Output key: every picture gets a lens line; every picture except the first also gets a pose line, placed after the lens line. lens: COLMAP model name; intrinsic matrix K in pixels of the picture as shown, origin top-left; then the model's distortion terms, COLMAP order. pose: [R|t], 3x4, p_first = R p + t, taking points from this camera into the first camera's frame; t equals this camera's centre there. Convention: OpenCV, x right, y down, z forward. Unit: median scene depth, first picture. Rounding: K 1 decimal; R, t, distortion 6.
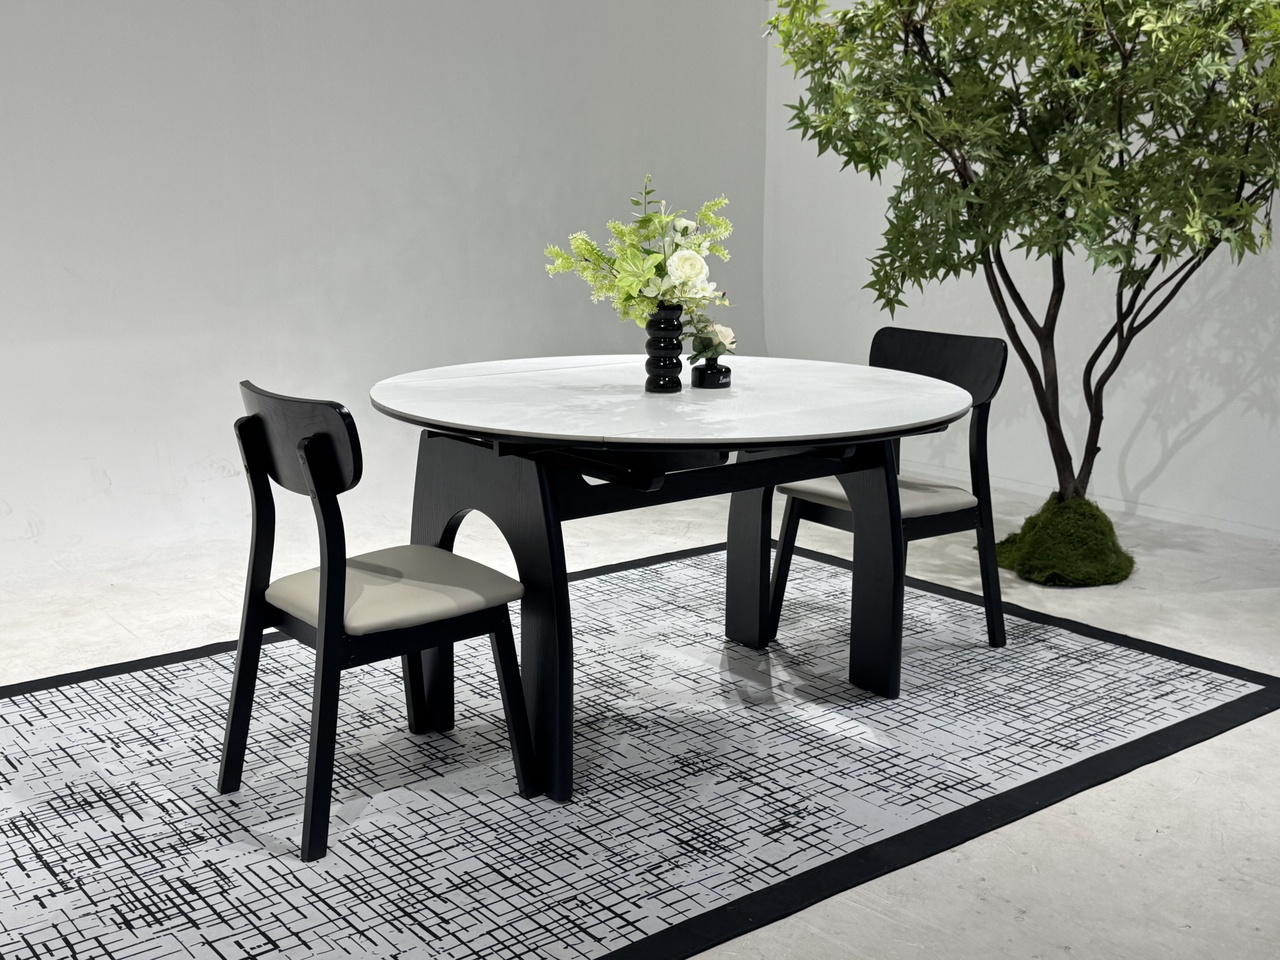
lens RADIAL K [[1410.0, 0, 636.7], [0, 1410.0, 486.8], [0, 0, 1]] dist [0.202034, -0.476531]
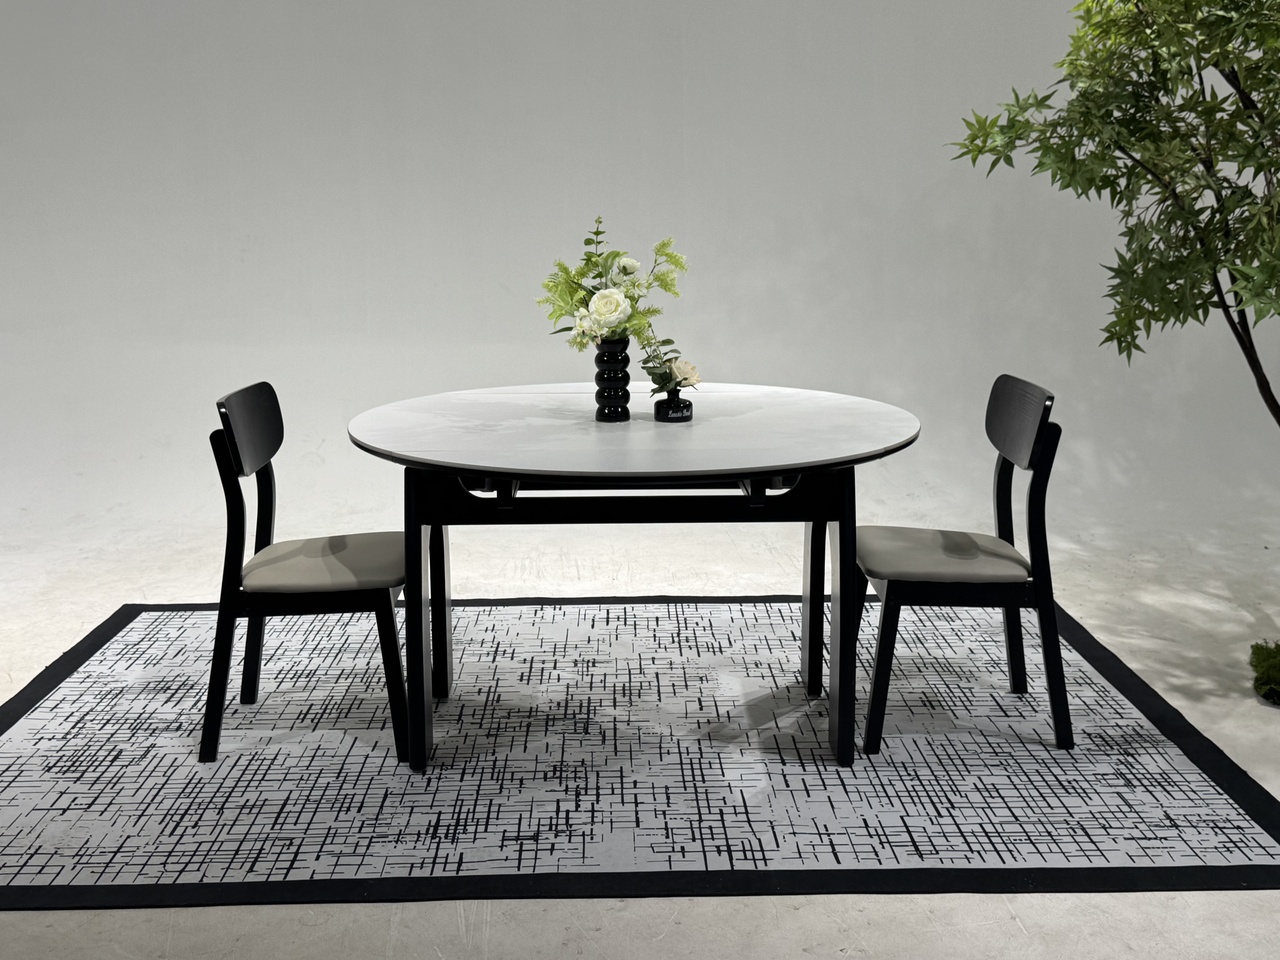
lens RADIAL K [[1413.6, 0, 640.0], [0, 1413.6, 480.0], [0, 0, 1]] dist [0.195468, -0.456648]
pose [[0.795862, 0.110133, -0.595377, 0.731613], [-0.114990, 0.992915, 0.029958, -0.062035], [0.594458, 0.044620, 0.802888, 0.181228]]
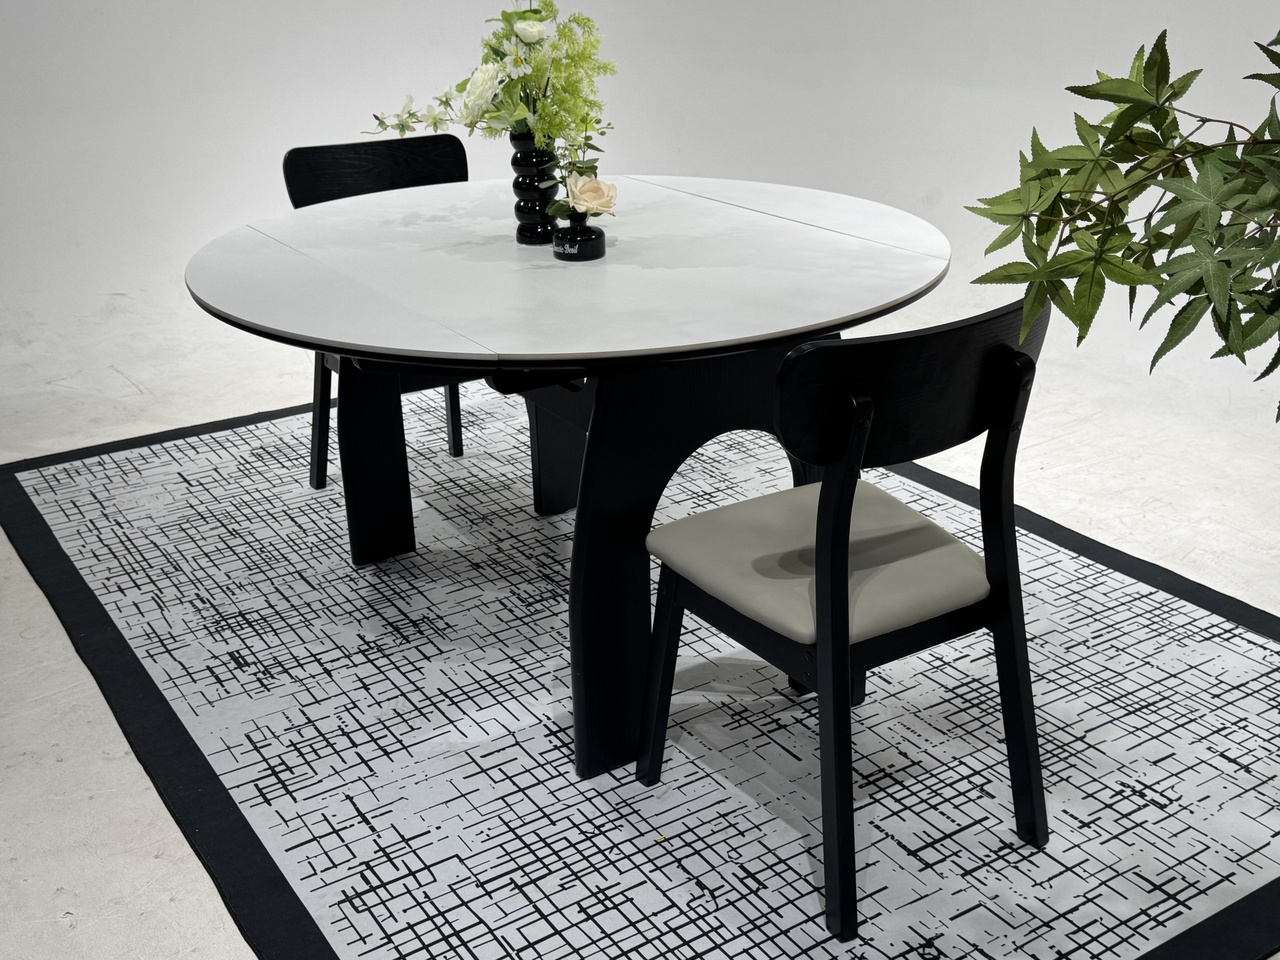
lens RADIAL K [[1410.0, 0, 636.7], [0, 1410.0, 486.8], [0, 0, 1]] dist [0.202034, -0.476531]
pose [[-0.097813, 0.376900, -0.921075, 0.896209], [-0.185803, 0.902324, 0.388959, -0.292025], [0.977706, 0.209183, -0.018230, 1.201686]]
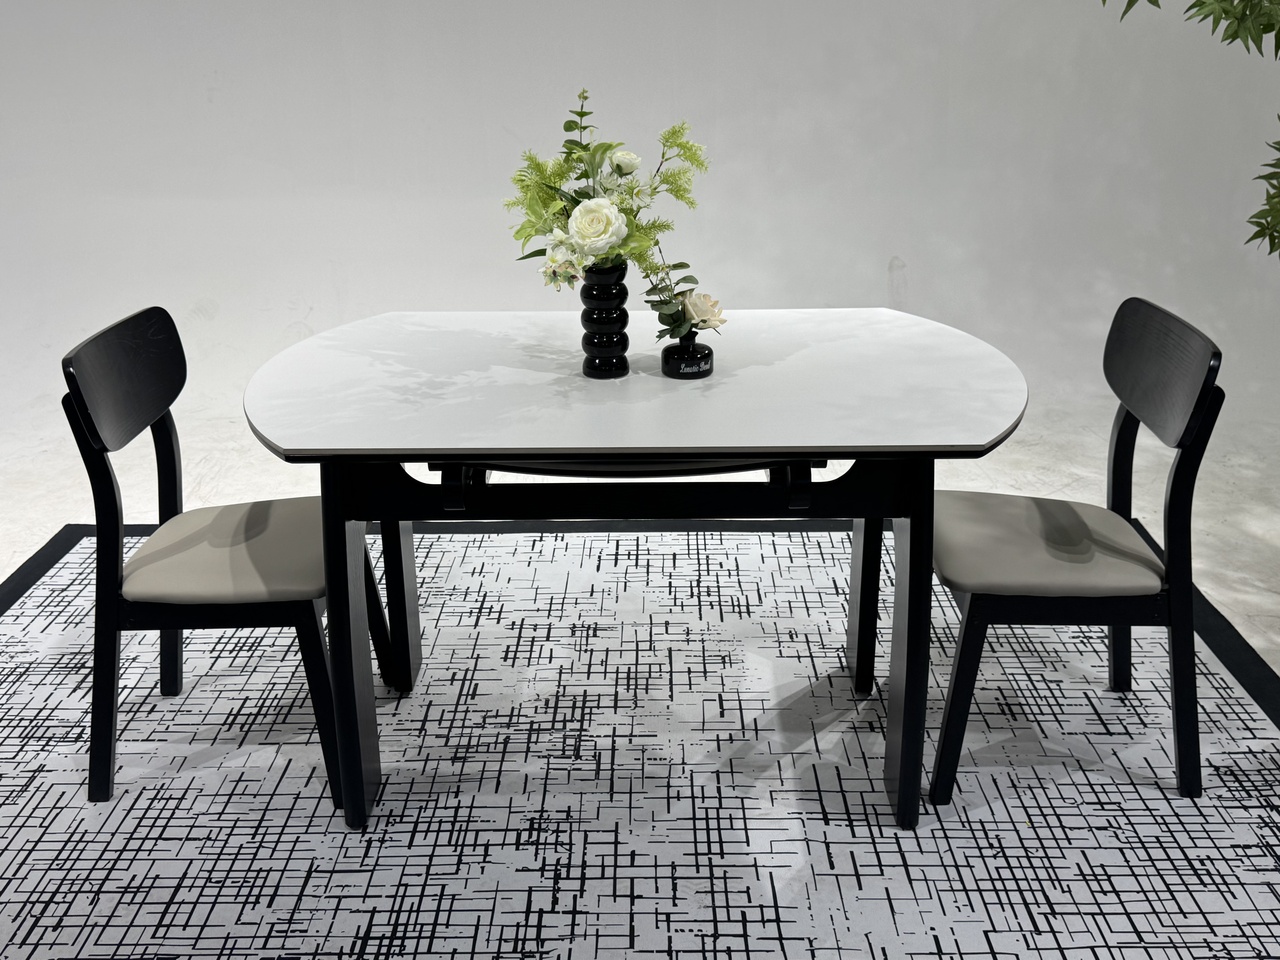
lens RADIAL K [[1272.6, 0, 640.0], [0, 1272.6, 480.0], [0, 0, 1]] dist [0.176848, -0.397562]
pose [[0.776173, 0.212087, -0.593780, 0.511149], [-0.114196, 0.973441, 0.198421, -0.166341], [0.620093, -0.086201, 0.779778, 0.495821]]
